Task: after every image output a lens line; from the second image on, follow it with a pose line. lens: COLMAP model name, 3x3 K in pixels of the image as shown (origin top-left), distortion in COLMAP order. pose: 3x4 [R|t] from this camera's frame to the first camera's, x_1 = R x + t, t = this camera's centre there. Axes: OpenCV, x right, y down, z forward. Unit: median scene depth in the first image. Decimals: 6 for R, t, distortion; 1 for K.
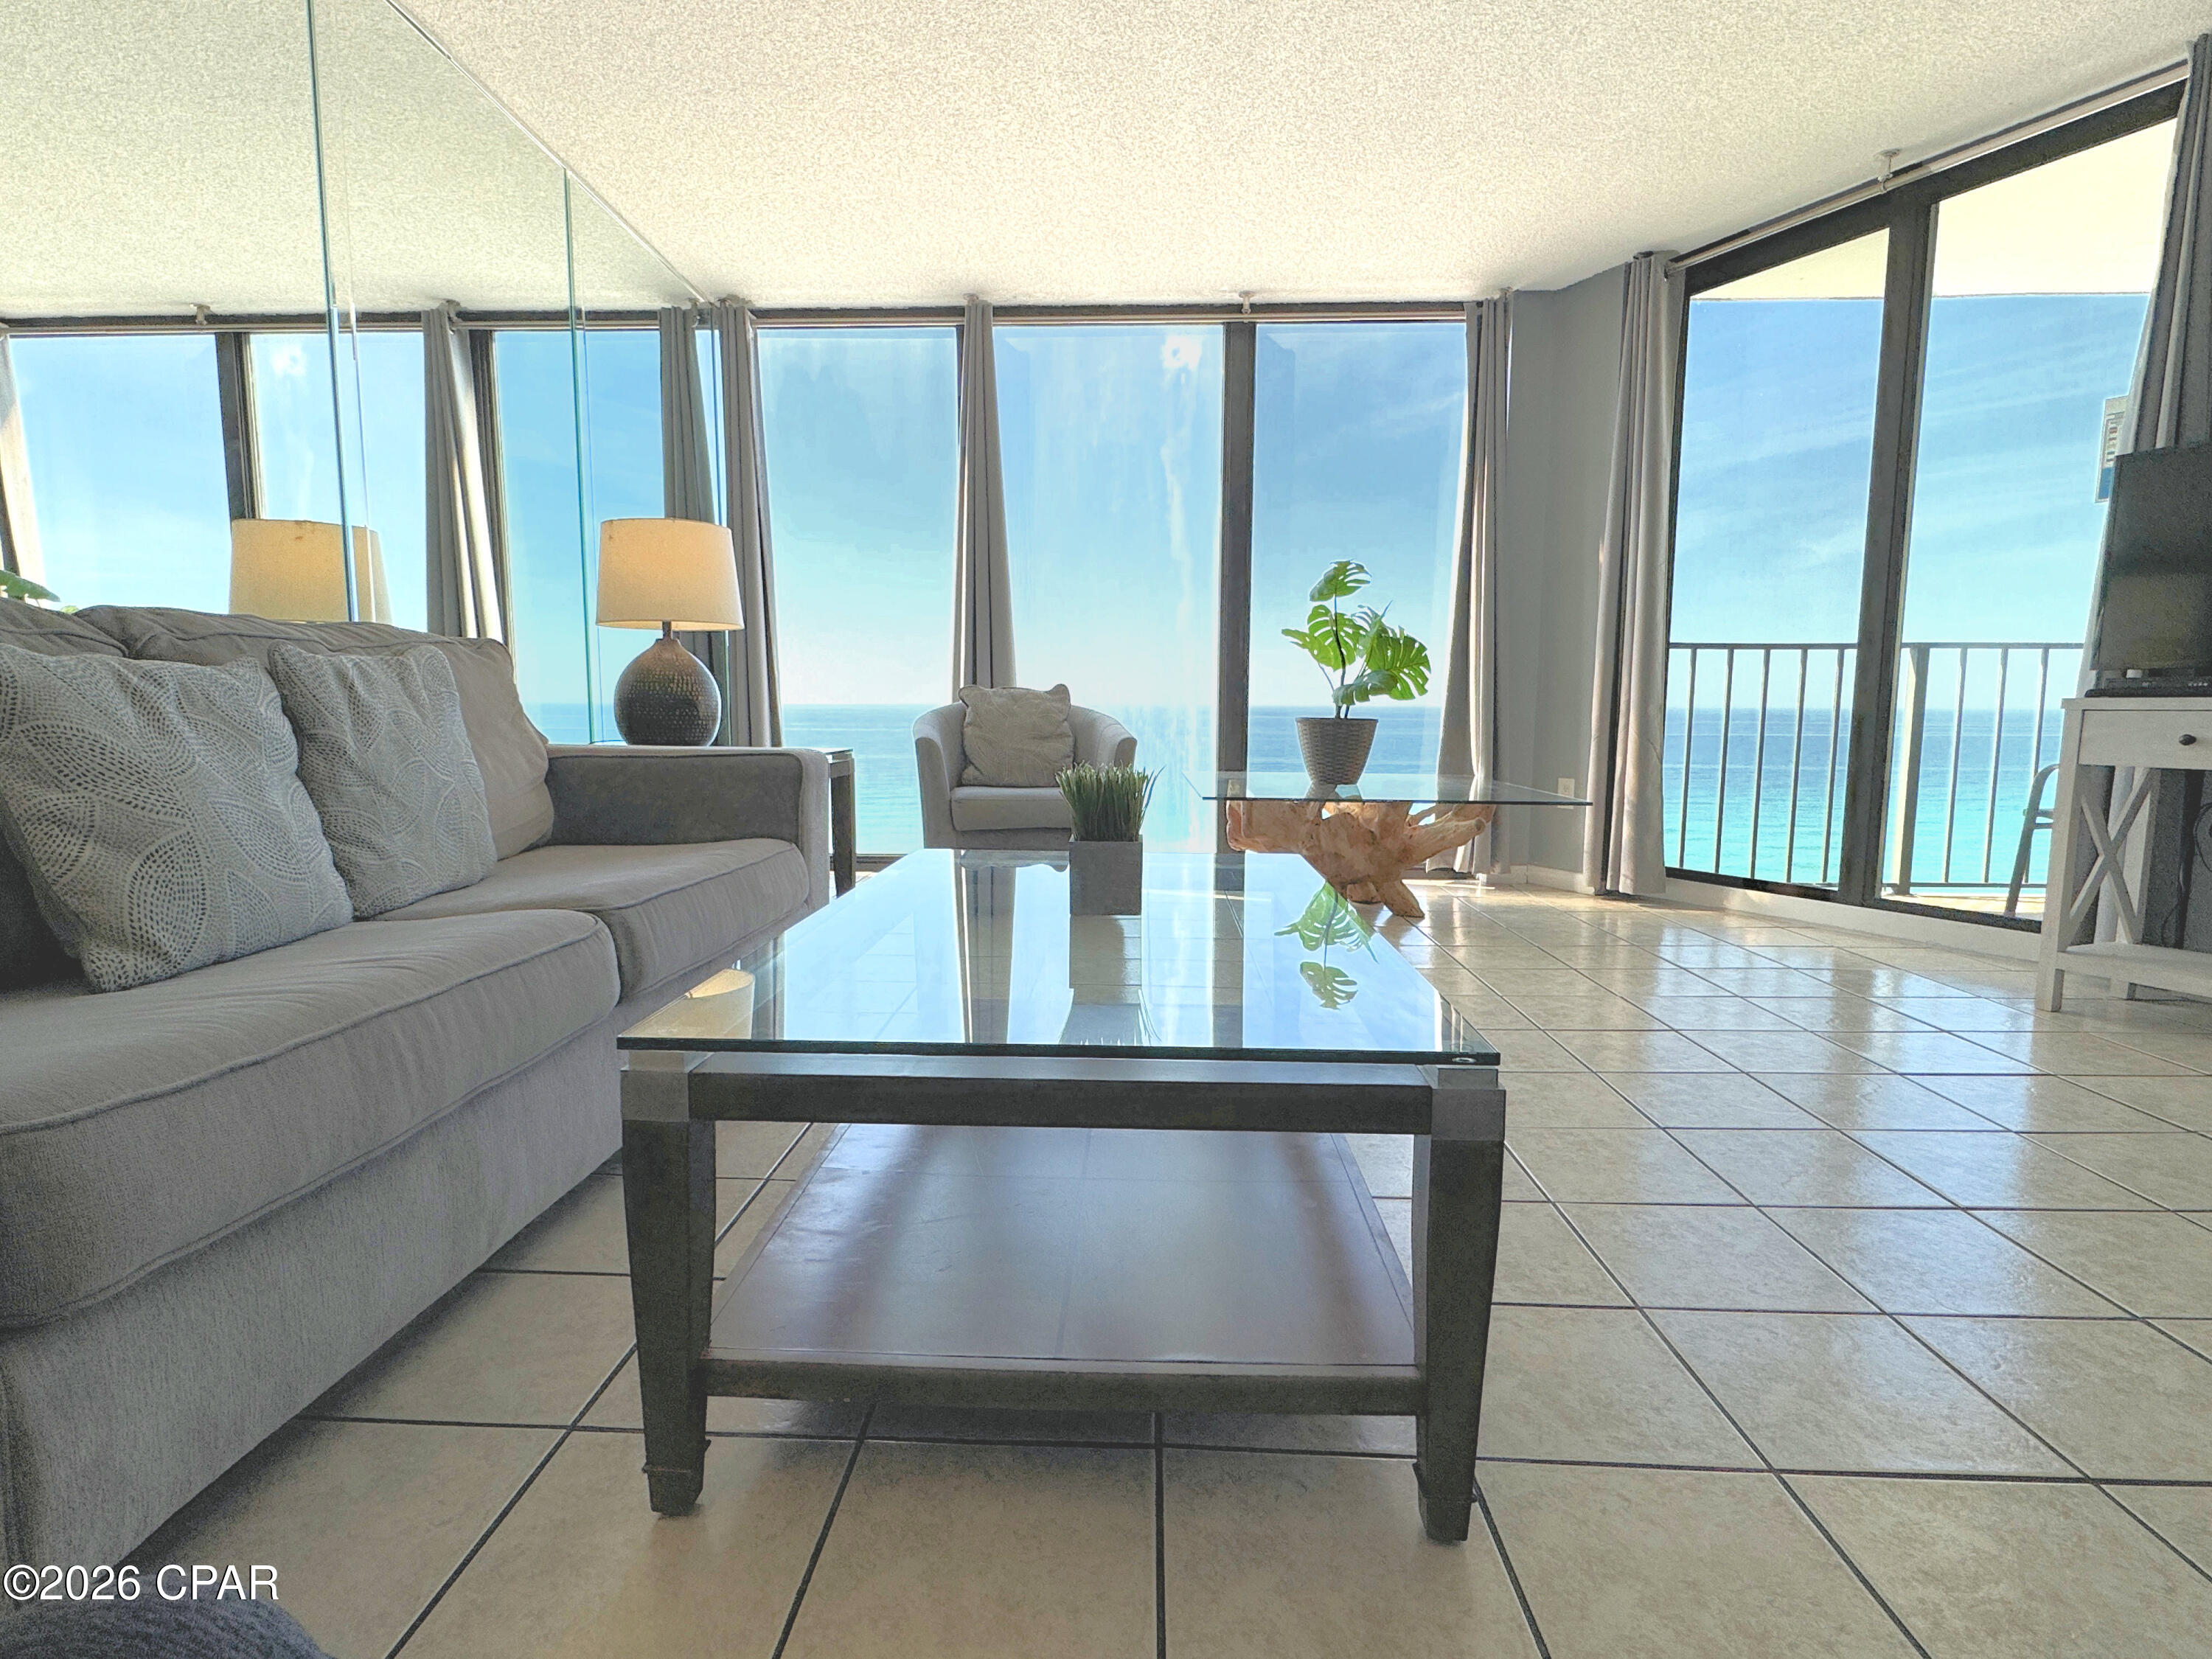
lens RADIAL K [[1122.8, 0, 1104.8], [0, 1122.8, 839.7], [0, 0, 1]] dist [0.003117, 0.003392]
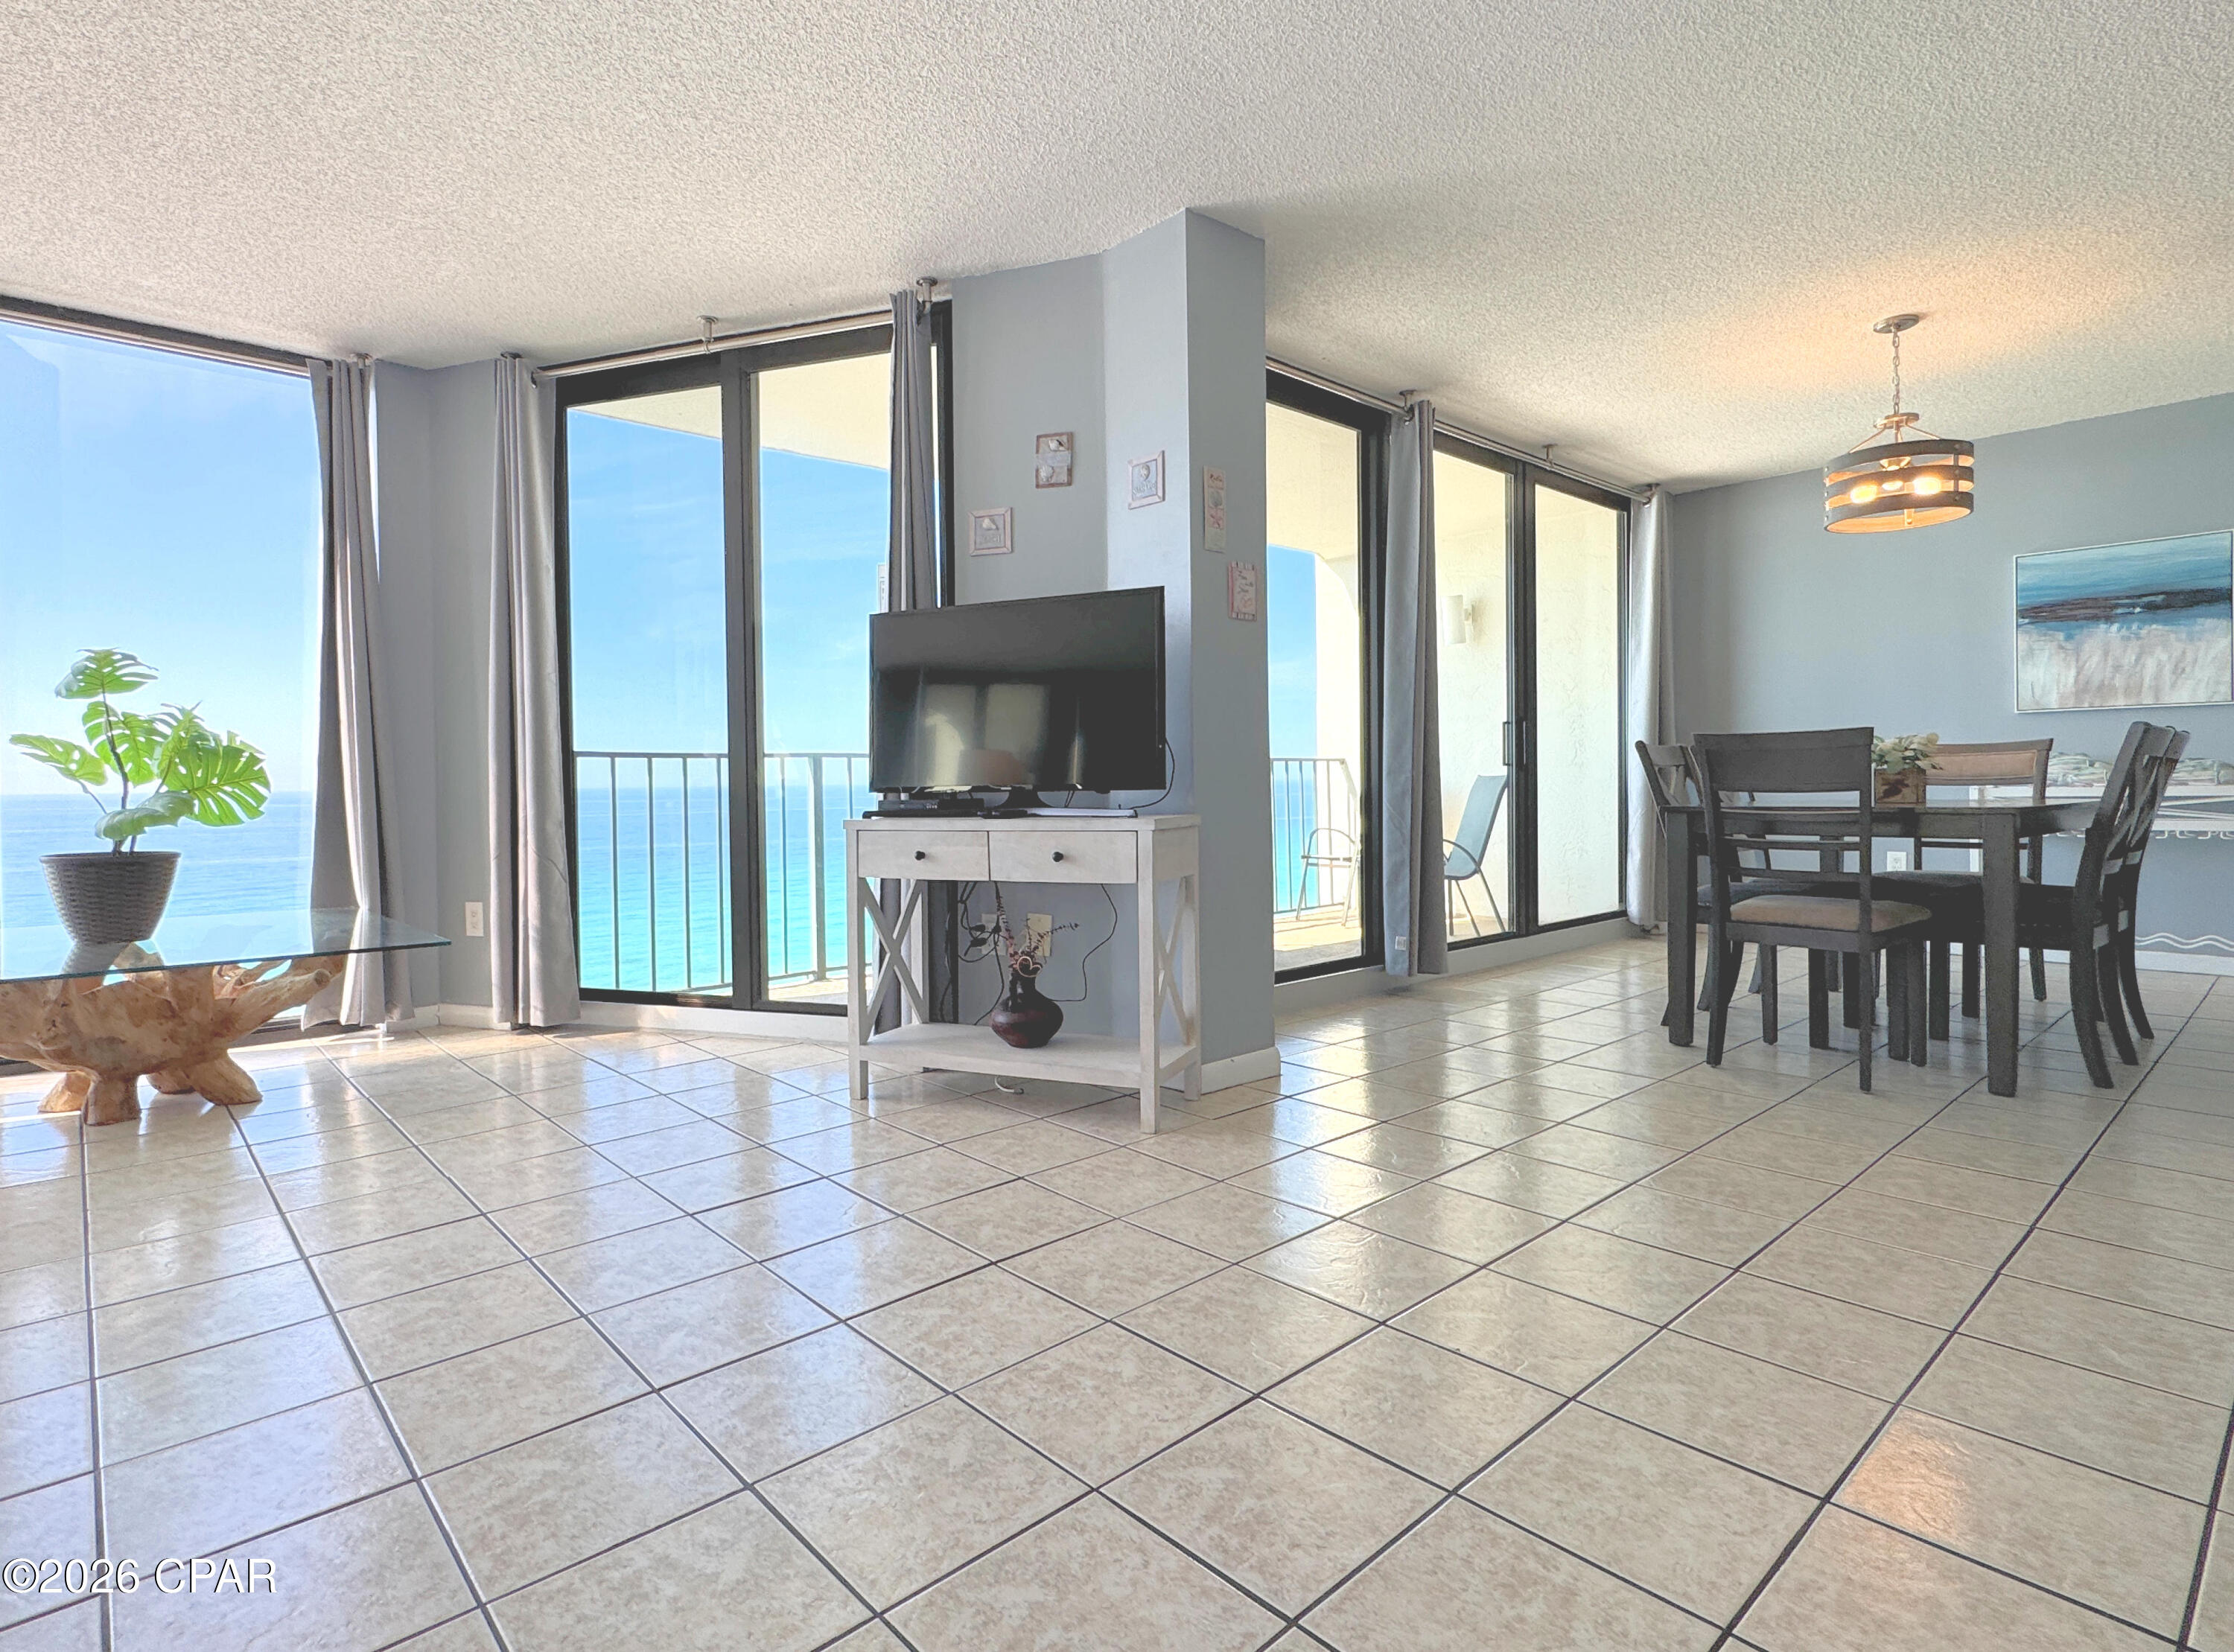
lens RADIAL K [[1157.9, 0, 1110.5], [0, 1157.9, 810.0], [0, 0, 1]] dist [-0.013374, -0.000136]
pose [[0.712865, -0.031833, 0.700578, 0.149652], [0.098973, 0.993538, -0.055564, -0.029662], [-0.694282, 0.108948, 0.711409, -0.010168]]
